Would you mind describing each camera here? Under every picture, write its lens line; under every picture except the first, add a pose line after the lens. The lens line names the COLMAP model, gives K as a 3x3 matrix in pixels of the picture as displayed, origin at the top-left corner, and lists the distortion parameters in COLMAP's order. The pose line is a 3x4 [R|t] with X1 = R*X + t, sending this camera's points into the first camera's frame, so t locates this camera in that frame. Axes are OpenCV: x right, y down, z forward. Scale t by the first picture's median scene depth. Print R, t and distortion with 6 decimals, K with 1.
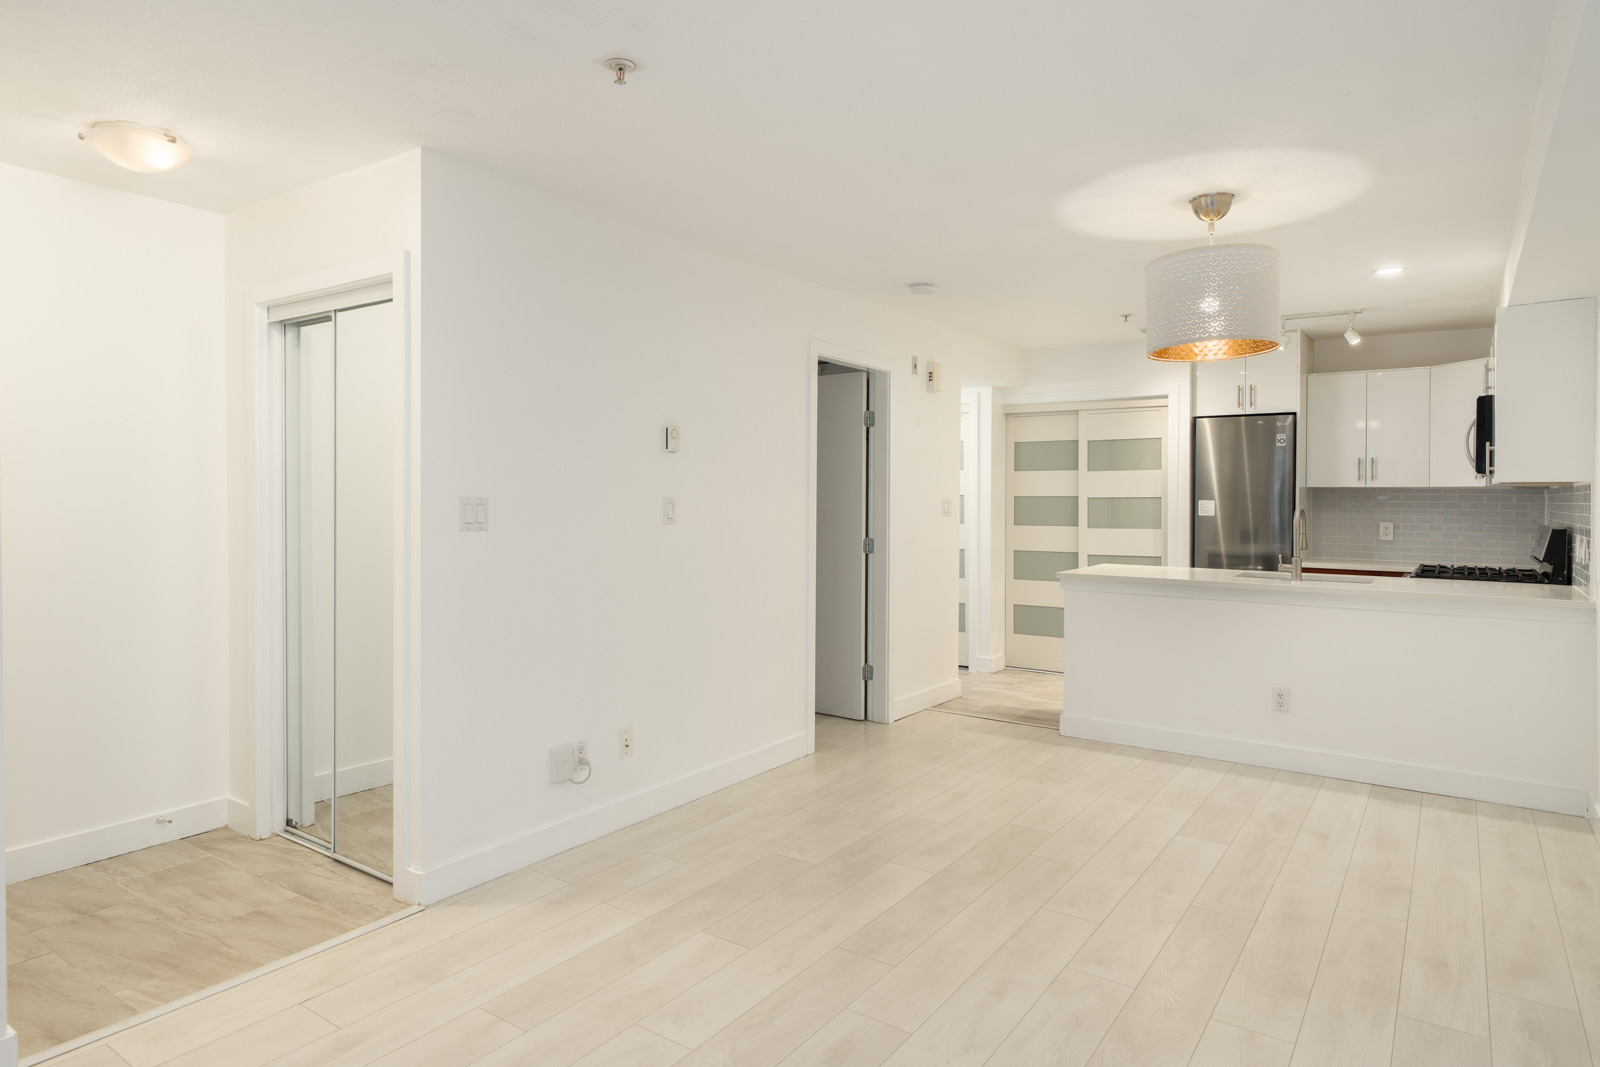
lens RADIAL K [[932.3, 0, 786.4], [0, 932.3, 484.7], [0, 0, 1]] dist [0.000811, 0.000451]
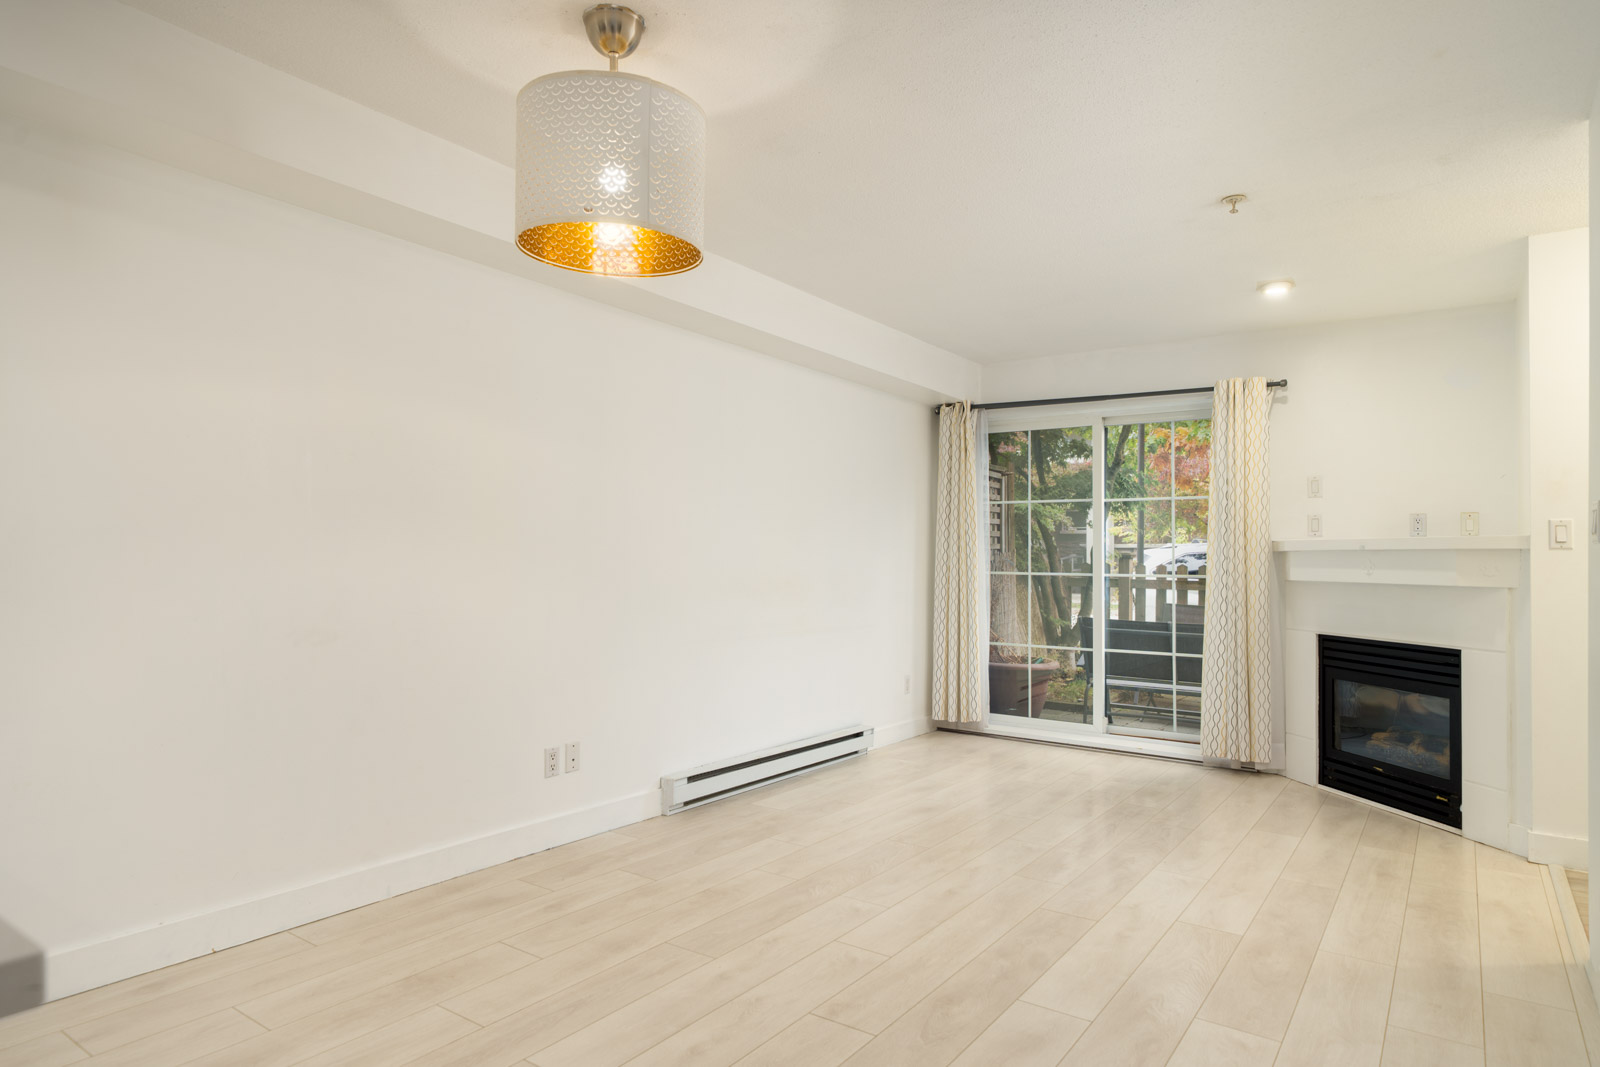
lens RADIAL K [[945.6, 0, 771.0], [0, 945.6, 522.3], [0, 0, 1]] dist [-0.001746, -0.000531]
pose [[-0.999513, -0.019990, 0.023969, 0.198842], [-0.021180, 0.998500, -0.050490, 0.048652], [-0.022924, -0.050973, -0.998437, 1.021041]]
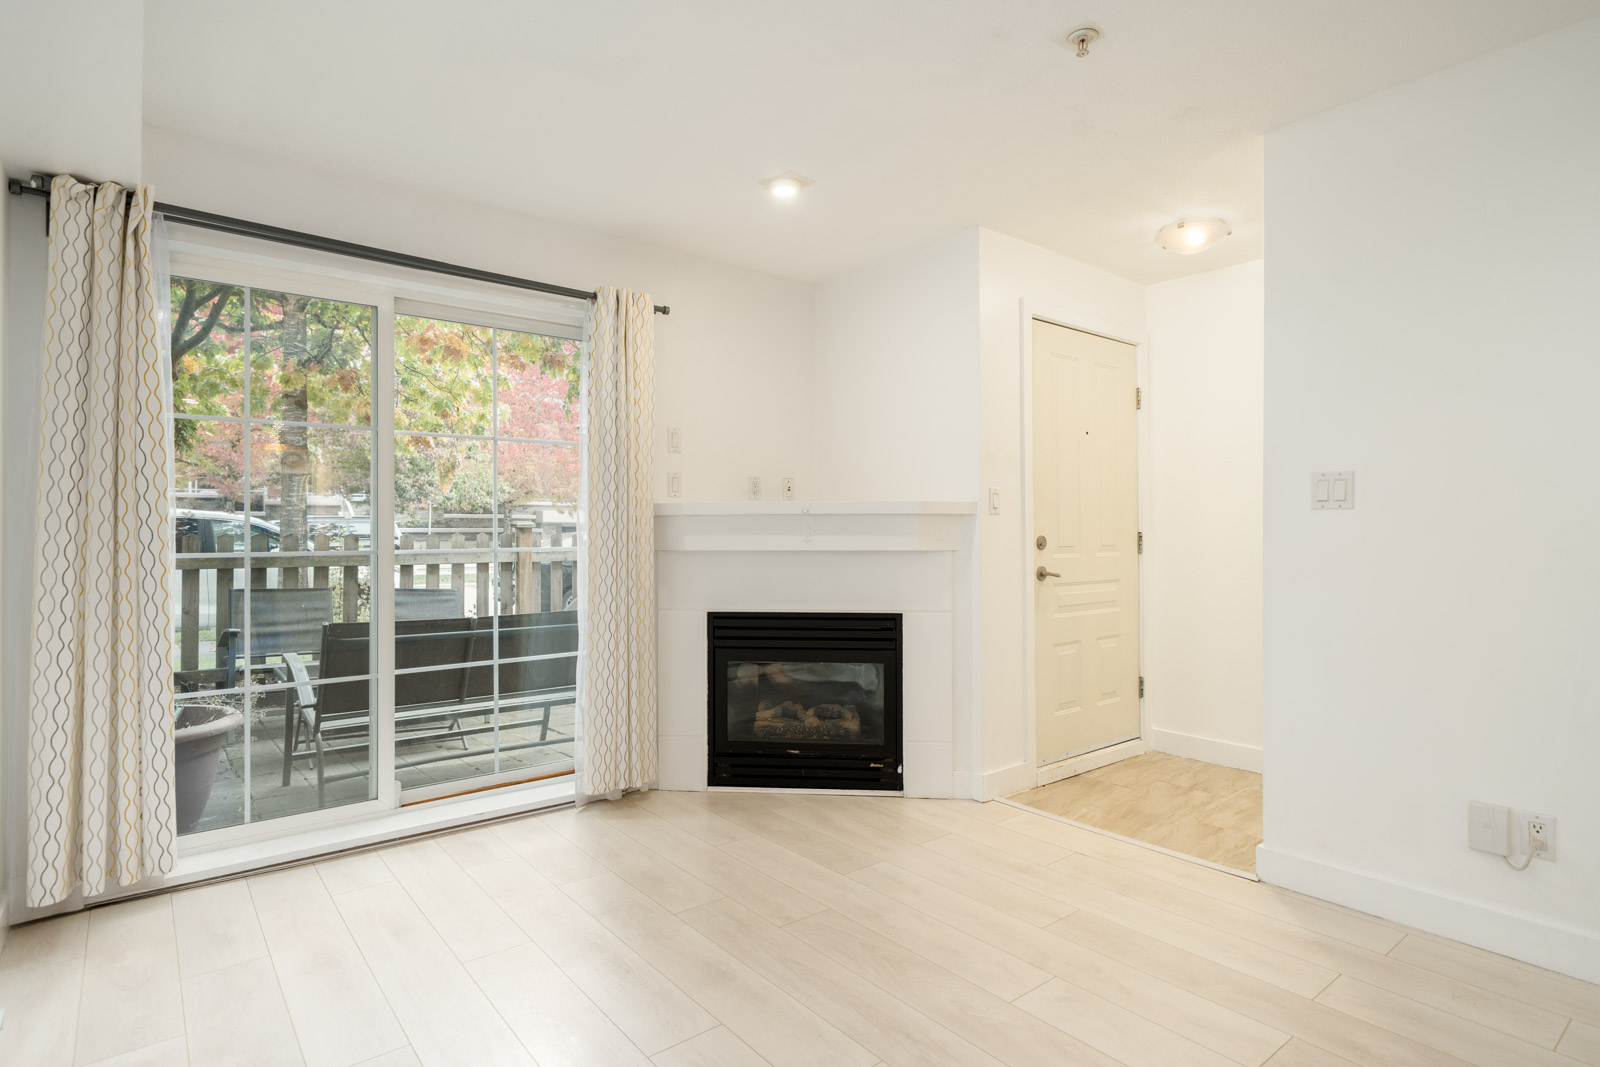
lens RADIAL K [[838.5, 0, 803.6], [0, 838.5, 513.2], [0, 0, 1]] dist [0.000328, 0.000102]
pose [[-0.268880, -0.028556, -0.962750, 0.329559], [0.011262, 0.999399, -0.032788, 0.041723], [0.963108, -0.019659, -0.268396, 0.406095]]
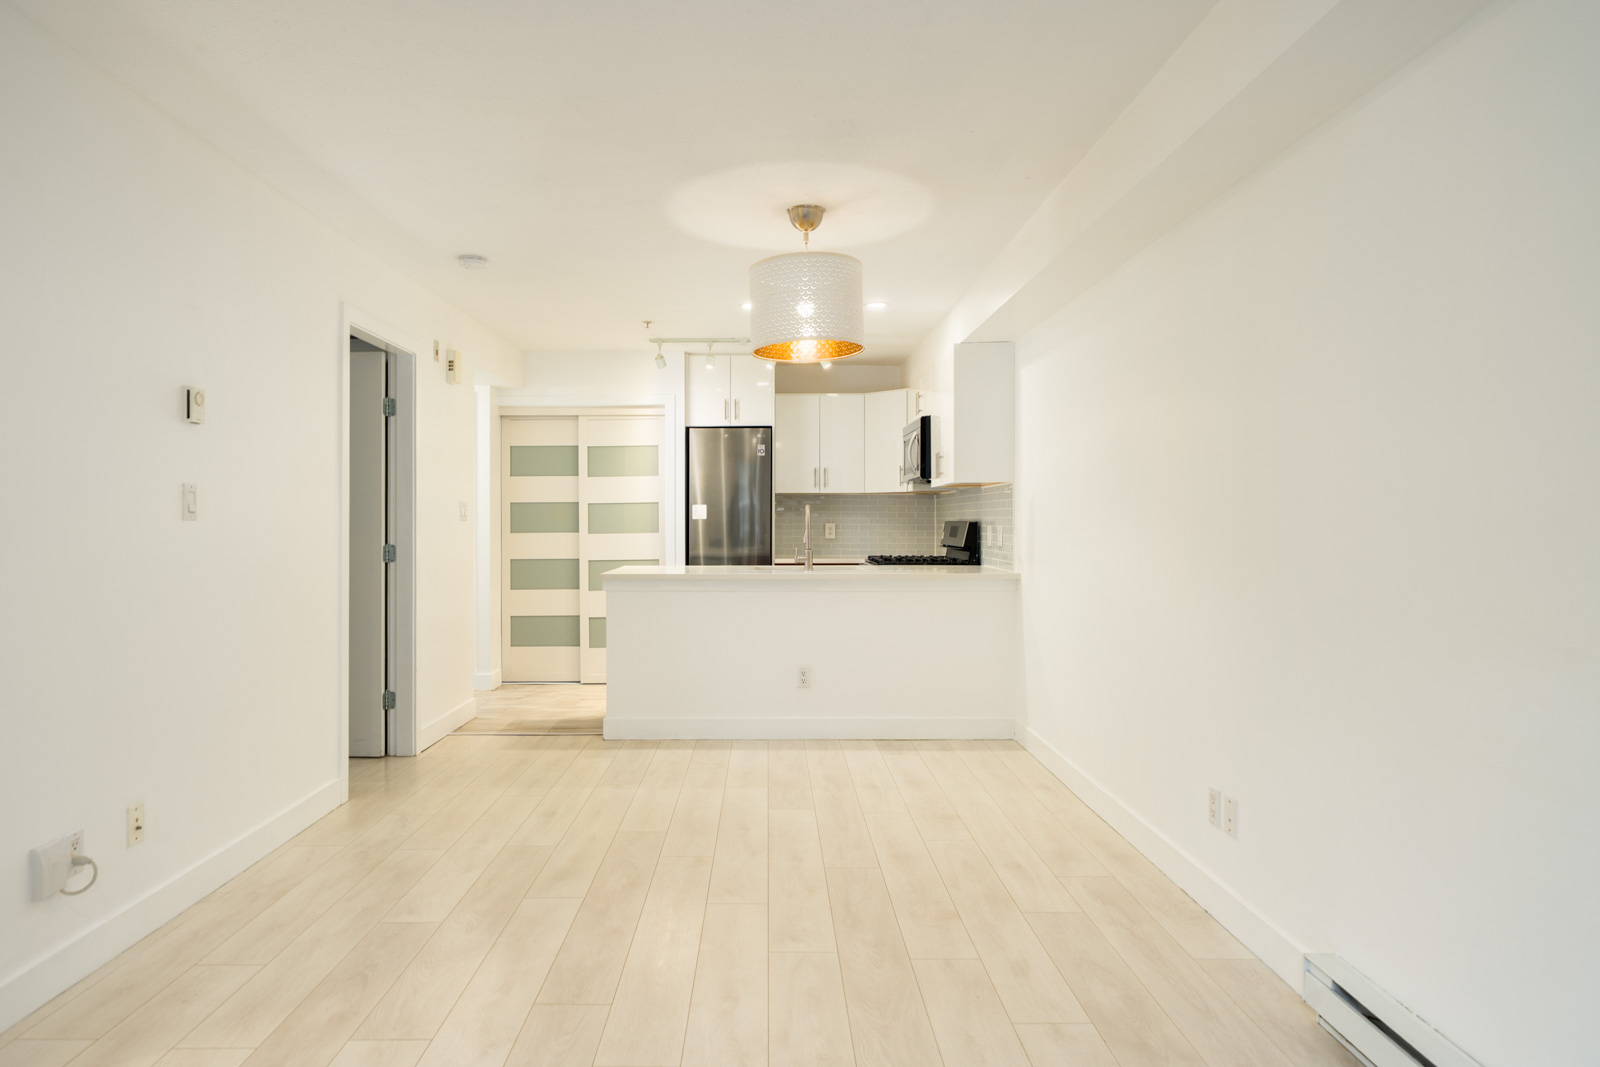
lens RADIAL K [[938.7, 0, 759.5], [0, 938.7, 495.6], [0, 0, 1]] dist [0.001480, 0.000141]
pose [[0.819783, 0.006842, 0.572634, -0.129098], [0.000384, 0.999922, -0.012497, 0.023095], [-0.572675, 0.010465, 0.819716, 0.089333]]
